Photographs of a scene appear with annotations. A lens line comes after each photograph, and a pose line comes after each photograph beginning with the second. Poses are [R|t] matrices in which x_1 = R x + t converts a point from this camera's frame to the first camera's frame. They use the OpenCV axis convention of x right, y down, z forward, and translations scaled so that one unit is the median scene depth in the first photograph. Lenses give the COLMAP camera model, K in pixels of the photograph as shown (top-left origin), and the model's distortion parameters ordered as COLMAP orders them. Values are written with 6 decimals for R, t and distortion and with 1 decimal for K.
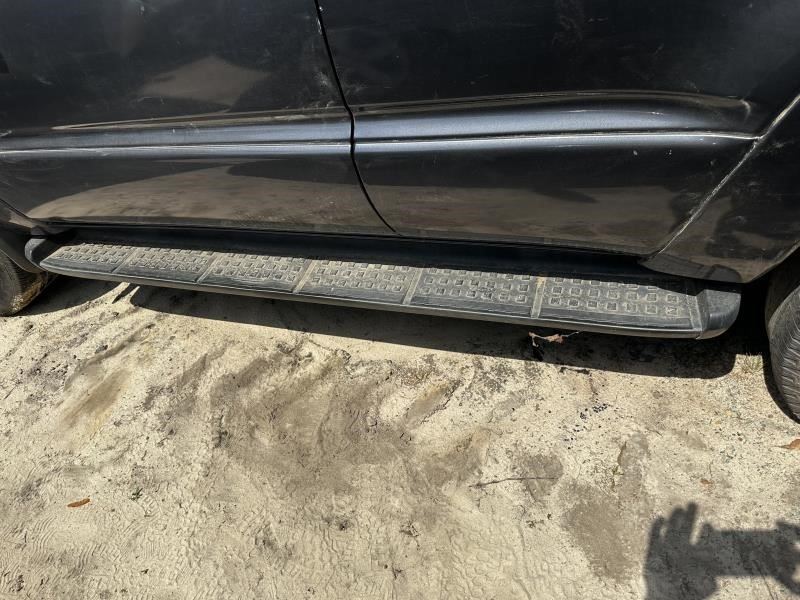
lens RADIAL K [[566.3, 0, 399.5], [0, 566.3, 303.7], [0, 0, 1]] dist [0.039928, -0.045239]
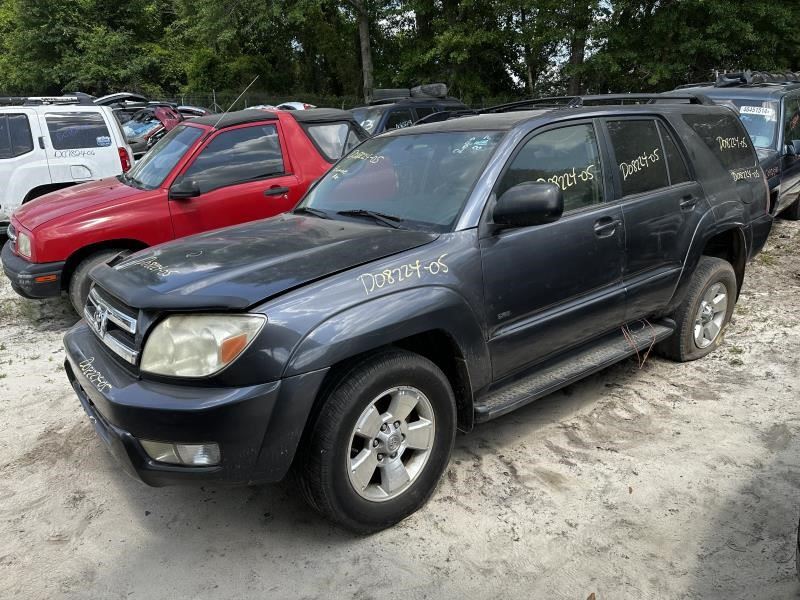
lens RADIAL K [[566.3, 0, 399.5], [0, 566.3, 303.7], [0, 0, 1]] dist [0.039928, -0.045239]
pose [[0.537178, -0.056642, 0.841565, -2.033360], [0.559943, 0.770118, -0.305583, 0.037980], [-0.630796, 0.635381, 0.445407, 0.252177]]
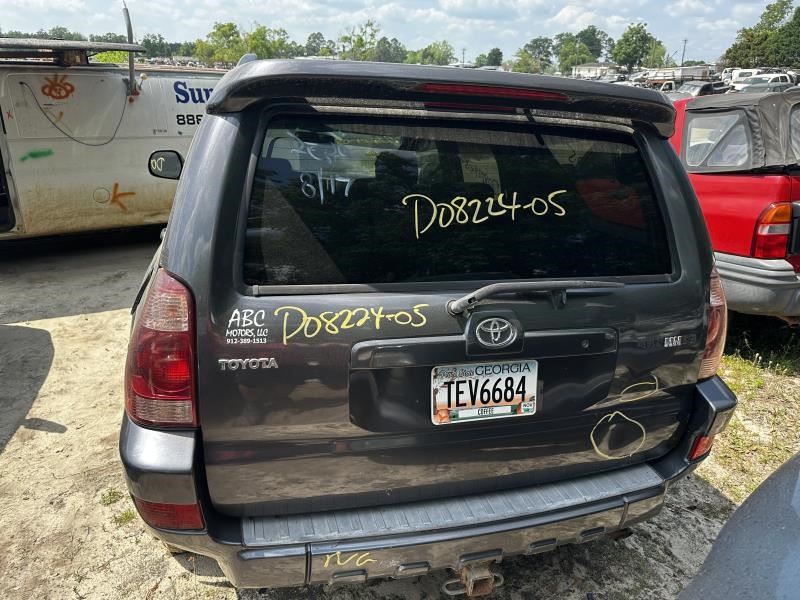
lens RADIAL K [[566.3, 0, 399.5], [0, 566.3, 303.7], [0, 0, 1]] dist [0.039928, -0.045239]
pose [[0.571195, 0.444968, -0.689739, 1.765387], [-0.683319, 0.723345, -0.099231, -0.435052], [0.454764, 0.527992, 0.717226, -0.397631]]
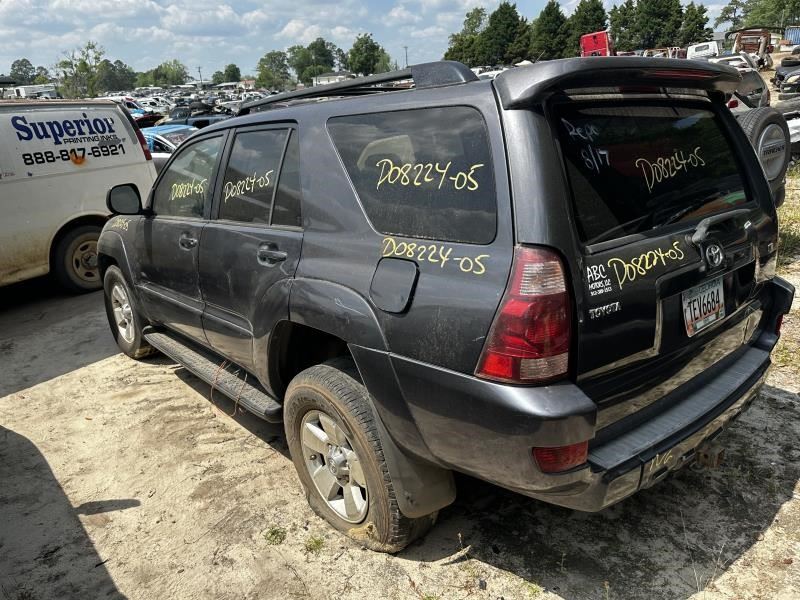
lens RADIAL K [[575.2, 0, 400.0], [0, 575.2, 300.0], [0, 0, 1]] dist [-0.010066, -0.001905]
pose [[0.853954, 0.275343, -0.441531, 1.274572], [-0.438020, 0.838428, -0.324311, 0.115110], [0.280895, 0.470346, 0.836584, -0.764025]]
